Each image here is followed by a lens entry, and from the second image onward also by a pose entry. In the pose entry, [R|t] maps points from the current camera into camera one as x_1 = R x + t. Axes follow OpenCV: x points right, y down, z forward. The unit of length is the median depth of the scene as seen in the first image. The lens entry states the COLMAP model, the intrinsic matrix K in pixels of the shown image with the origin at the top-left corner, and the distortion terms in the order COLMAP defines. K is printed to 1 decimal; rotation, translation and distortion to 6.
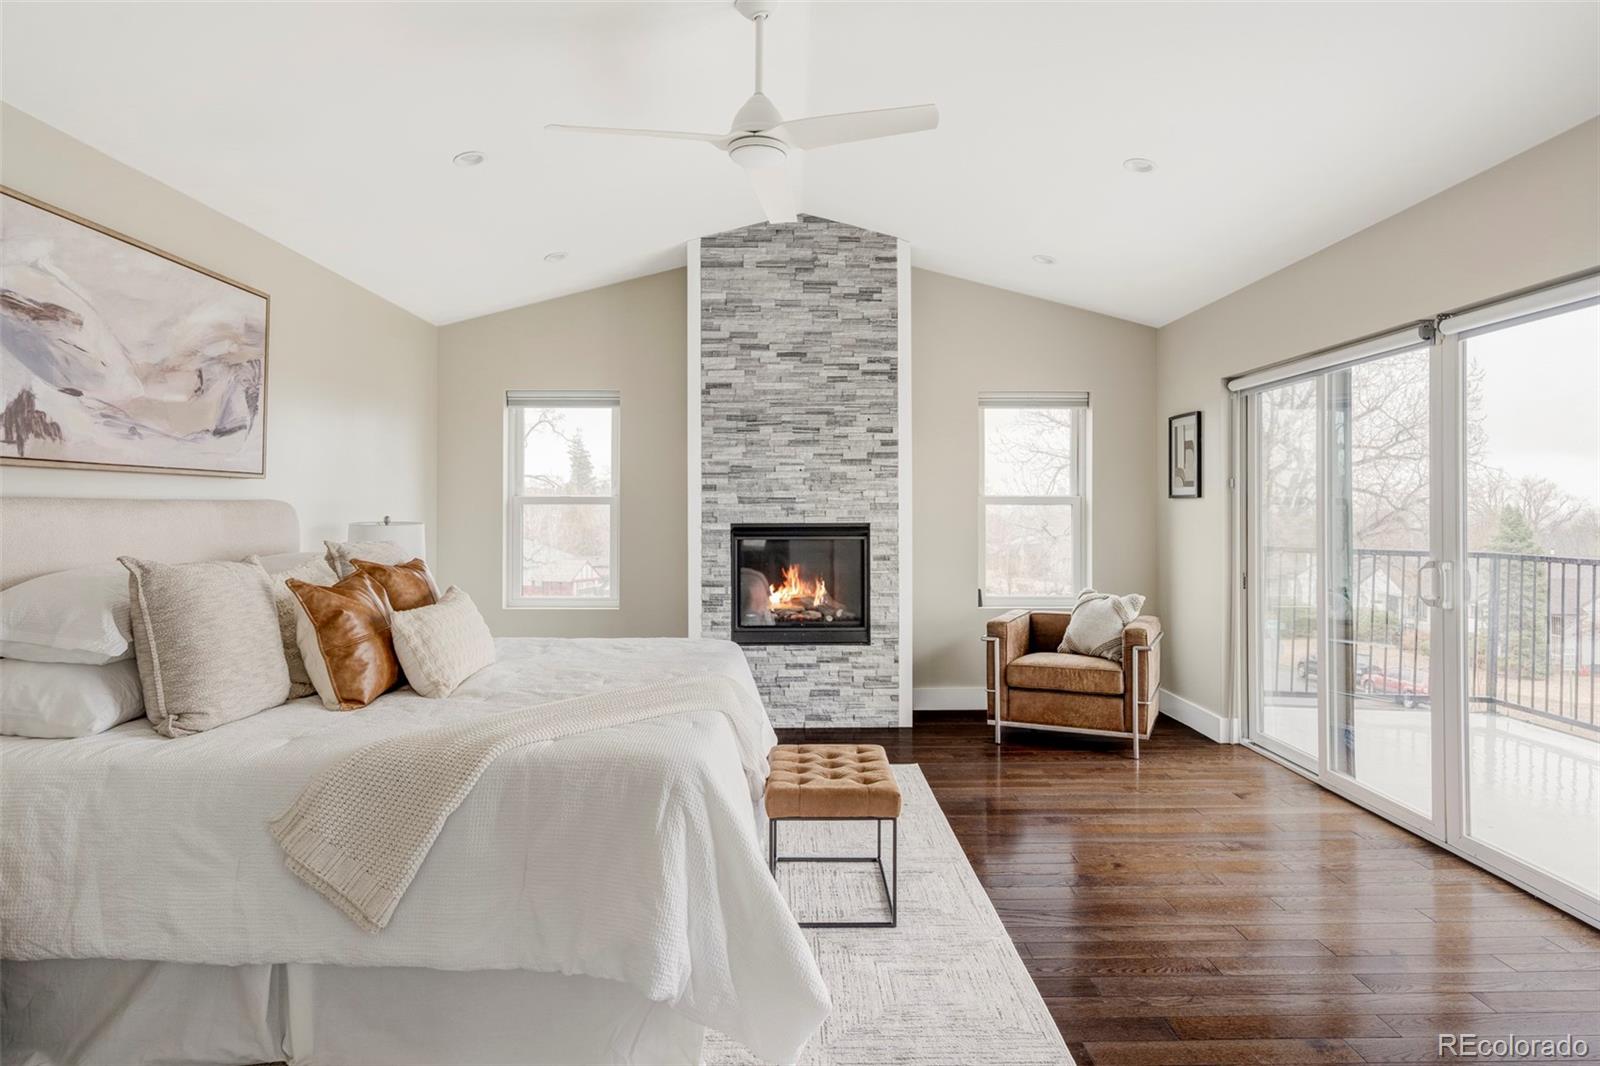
lens RADIAL K [[922.1, 0, 801.3], [0, 922.1, 522.0], [0, 0, 1]] dist [-0.001604, -0.000178]
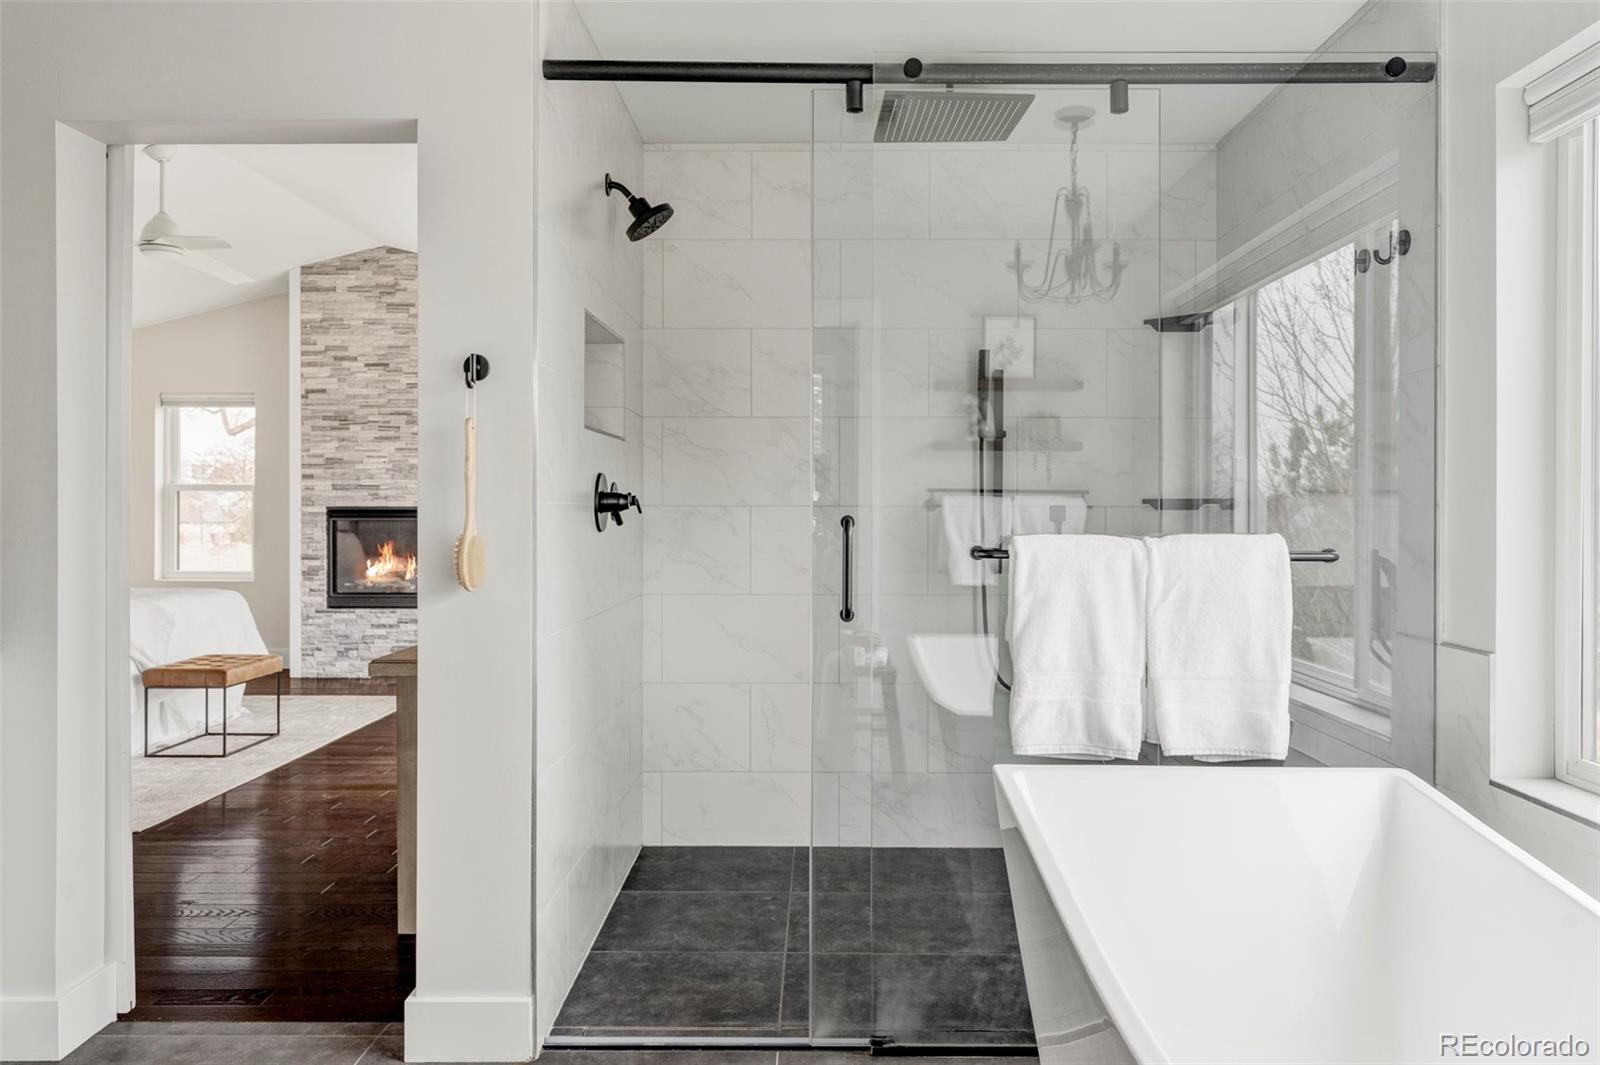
lens RADIAL K [[1140.6, 0, 801.3], [0, 1140.6, 532.6], [0, 0, 1]] dist [0.007904, 0.003560]
pose [[0.999671, 0.002681, -0.025493, 0.576181], [-0.002450, 0.999956, 0.009090, 0.020149], [0.025516, -0.009025, 0.999634, -0.462117]]
